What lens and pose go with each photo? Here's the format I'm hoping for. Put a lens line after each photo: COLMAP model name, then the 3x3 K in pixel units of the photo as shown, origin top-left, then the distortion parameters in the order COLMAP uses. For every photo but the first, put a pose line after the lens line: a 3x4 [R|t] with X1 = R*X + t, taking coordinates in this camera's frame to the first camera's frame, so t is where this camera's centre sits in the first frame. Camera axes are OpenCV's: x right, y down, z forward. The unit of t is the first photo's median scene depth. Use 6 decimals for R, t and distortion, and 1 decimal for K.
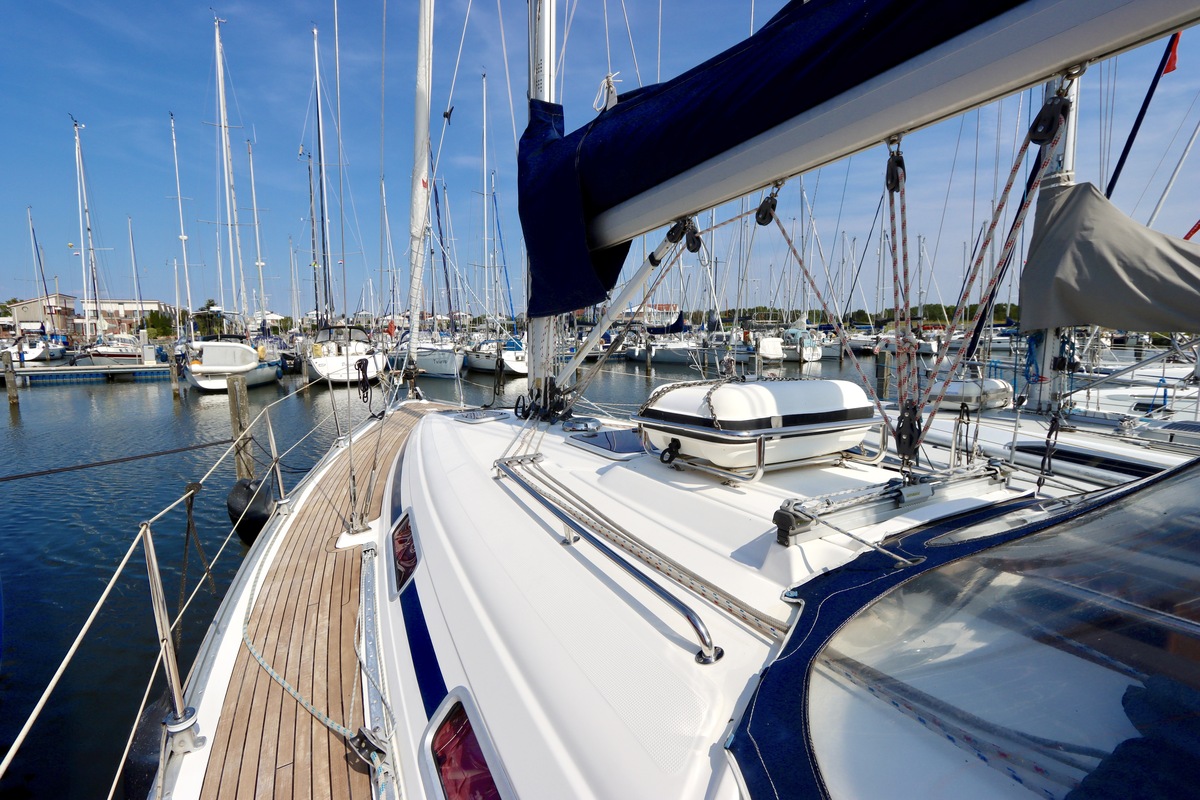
lens RADIAL K [[563.2, 0, 600.3], [0, 563.2, 392.5], [0, 0, 1]] dist [-0.017290, 0.001480]
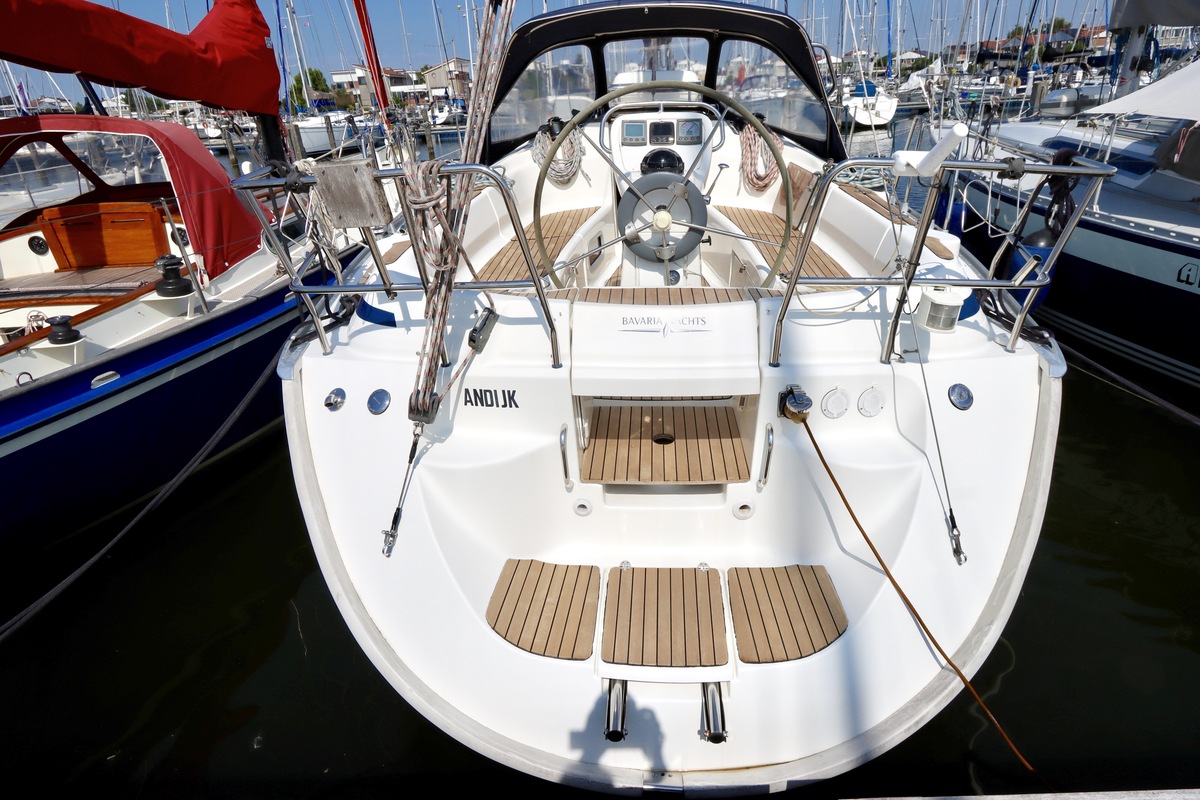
lens RADIAL K [[717.4, 0, 622.7], [0, 717.4, 380.8], [0, 0, 1]] dist [-0.010109, -0.004056]
pose [[0.844784, 0.163339, -0.509568, 0.134196], [-0.011587, 0.957634, 0.287754, 0.025388], [0.534981, -0.237185, 0.810887, -0.127115]]
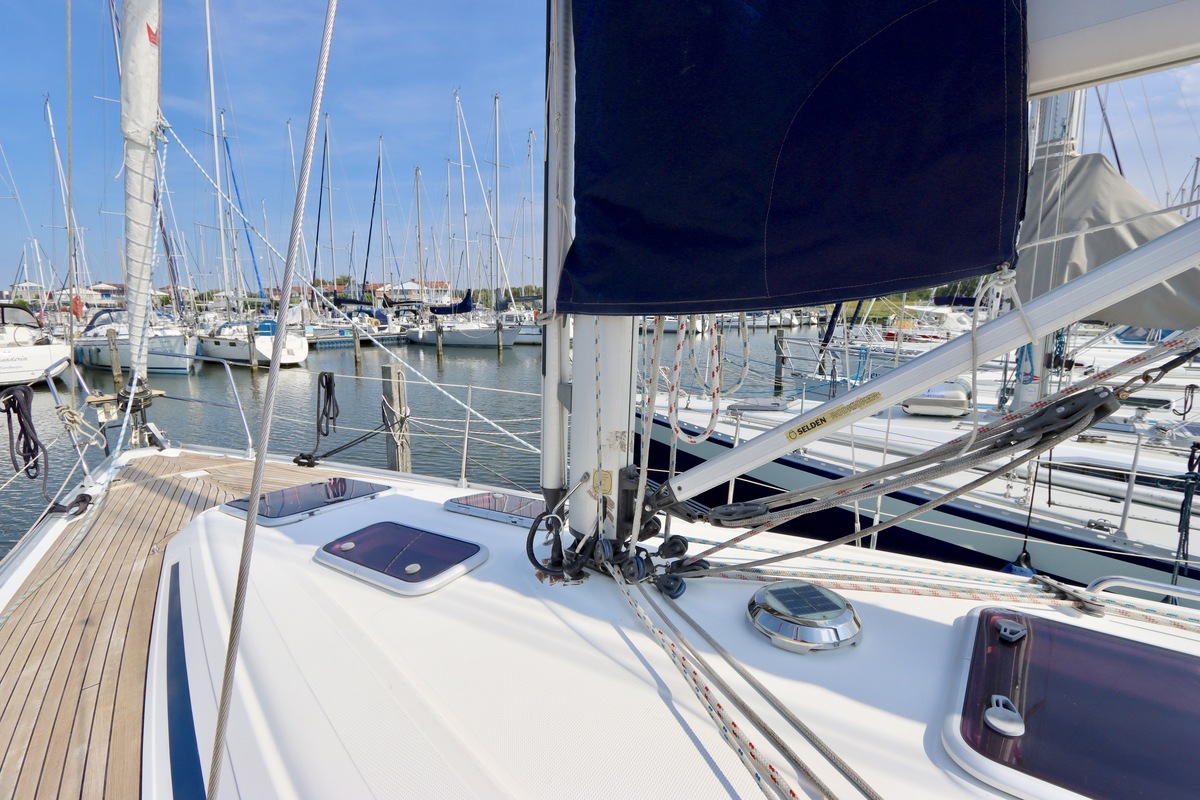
lens RADIAL K [[563.2, 0, 598.0], [0, 563.2, 392.8], [0, 0, 1]] dist [-0.017290, 0.001480]
pose [[0.922451, -0.051108, 0.382717, -0.031440], [0.036607, 0.998312, 0.045081, -0.011148], [-0.384375, -0.027575, 0.922765, 0.076916]]
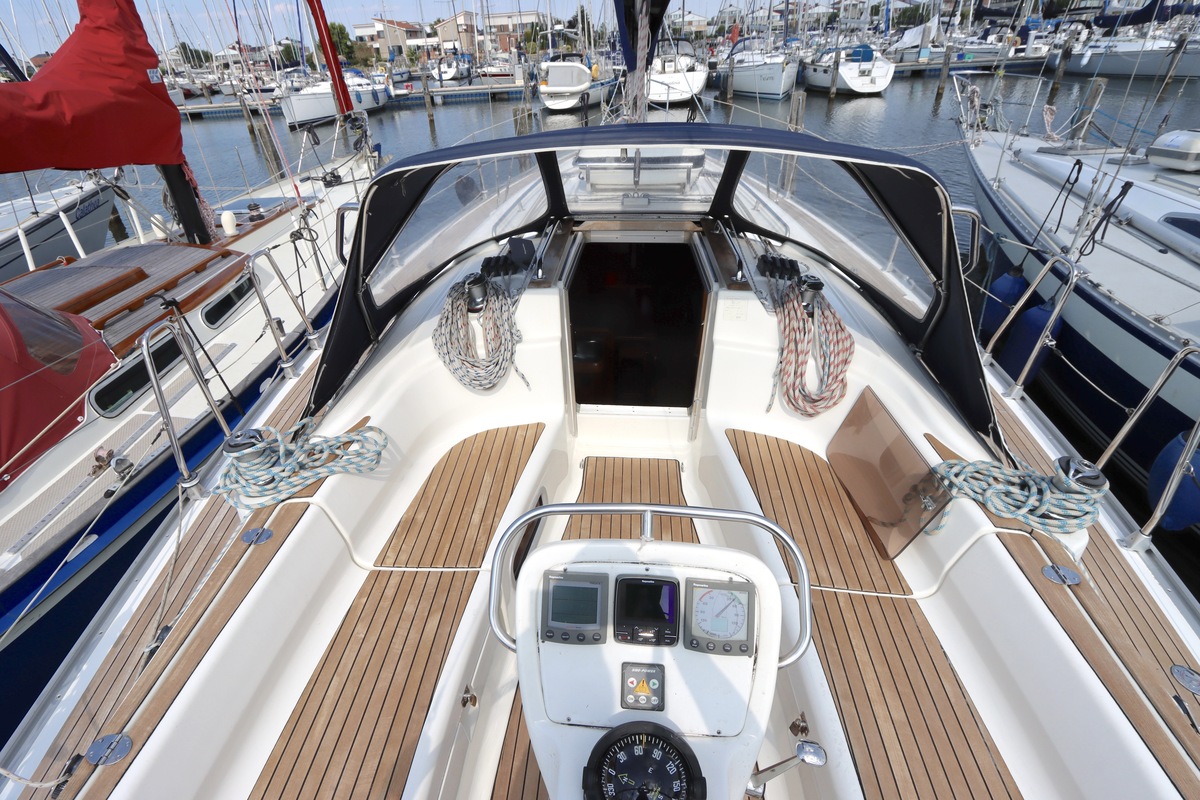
lens RADIAL K [[591.9, 0, 575.6], [0, 591.9, 394.6], [0, 0, 1]] dist [-0.011633, -0.001562]
pose [[0.811964, 0.264236, -0.520475, 0.087955], [-0.012873, 0.899559, 0.436609, -0.006174], [0.583566, -0.347810, 0.733811, -0.048301]]
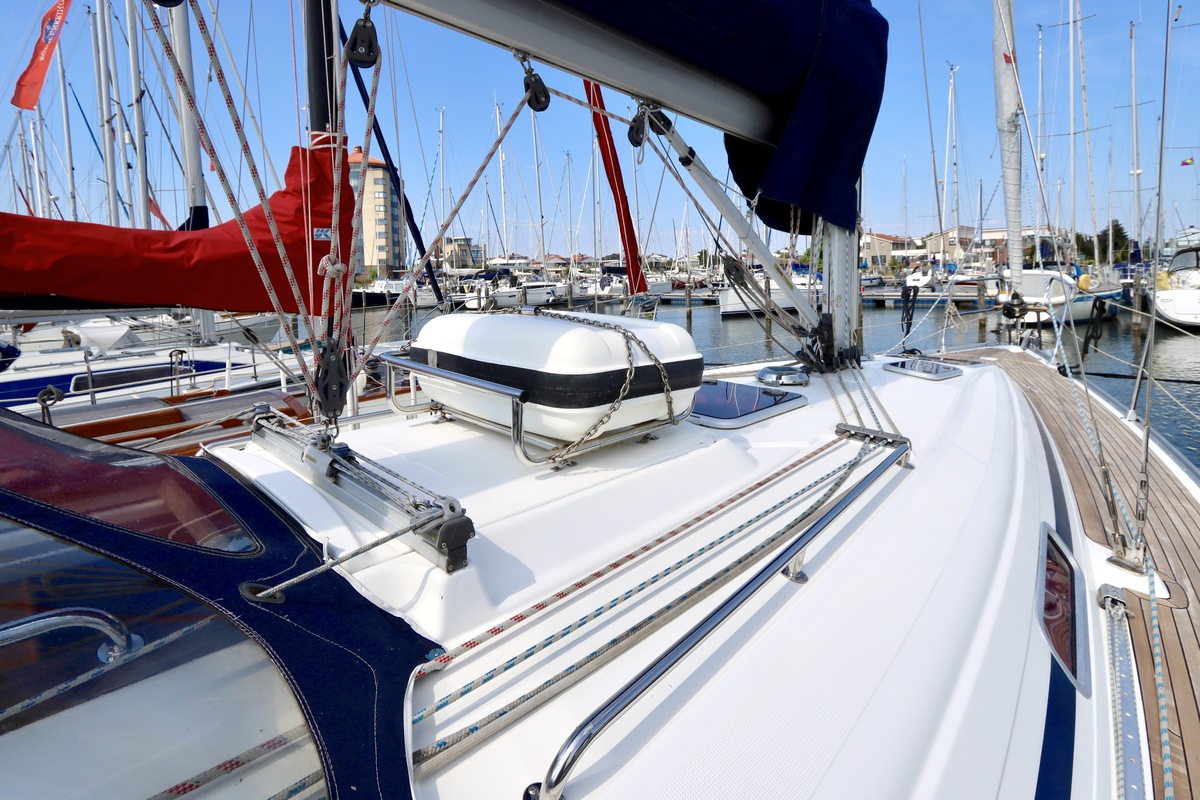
lens RADIAL K [[628.1, 0, 612.2], [0, 628.1, 326.0], [0, 0, 1]] dist [-0.014540, 0.002426]
pose [[0.266452, 0.077906, -0.960694, 0.078819], [-0.078691, 0.995159, 0.058876, -0.004722], [0.960630, 0.059911, 0.271293, 0.060537]]
